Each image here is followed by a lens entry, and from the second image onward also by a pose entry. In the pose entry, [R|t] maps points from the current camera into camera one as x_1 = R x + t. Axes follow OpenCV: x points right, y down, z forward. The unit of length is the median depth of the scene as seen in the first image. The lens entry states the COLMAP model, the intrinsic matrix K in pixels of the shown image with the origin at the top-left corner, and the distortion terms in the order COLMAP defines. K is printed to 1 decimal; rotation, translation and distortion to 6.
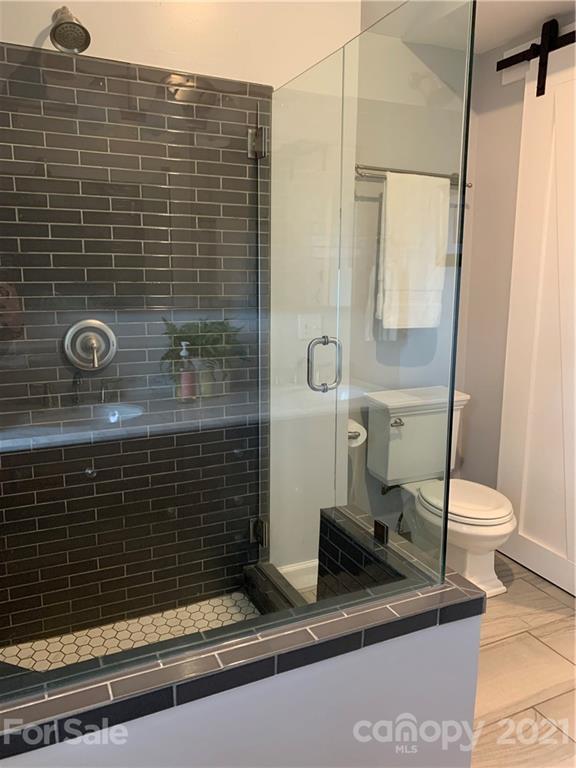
lens RADIAL K [[591.2, 0, 284.9], [0, 591.2, 385.5], [0, 0, 1]] dist [0.002442, 0.003397]
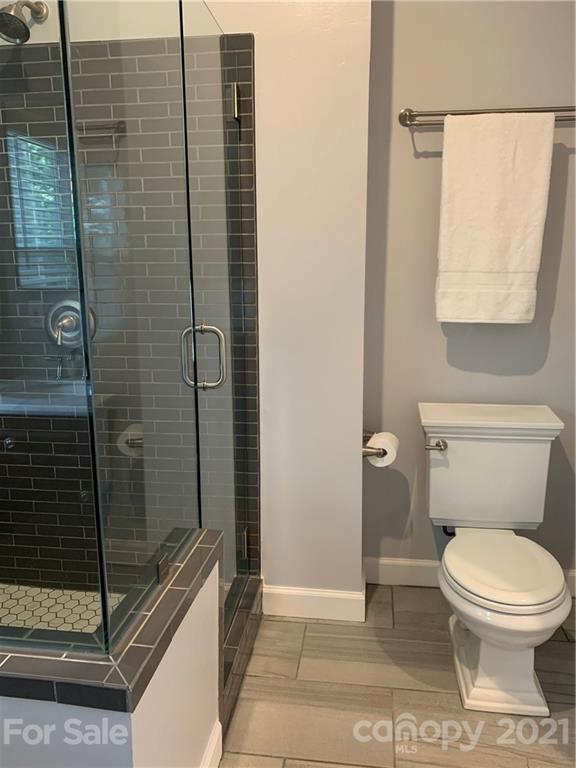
lens RADIAL K [[591.2, 0, 288.1], [0, 591.2, 382.8], [0, 0, 1]] dist [0.002442, 0.003397]
pose [[0.839401, 0.098580, -0.534498, 0.441945], [-0.090028, 0.995047, 0.042137, -0.033801], [0.536005, 0.012750, 0.844119, 0.254670]]
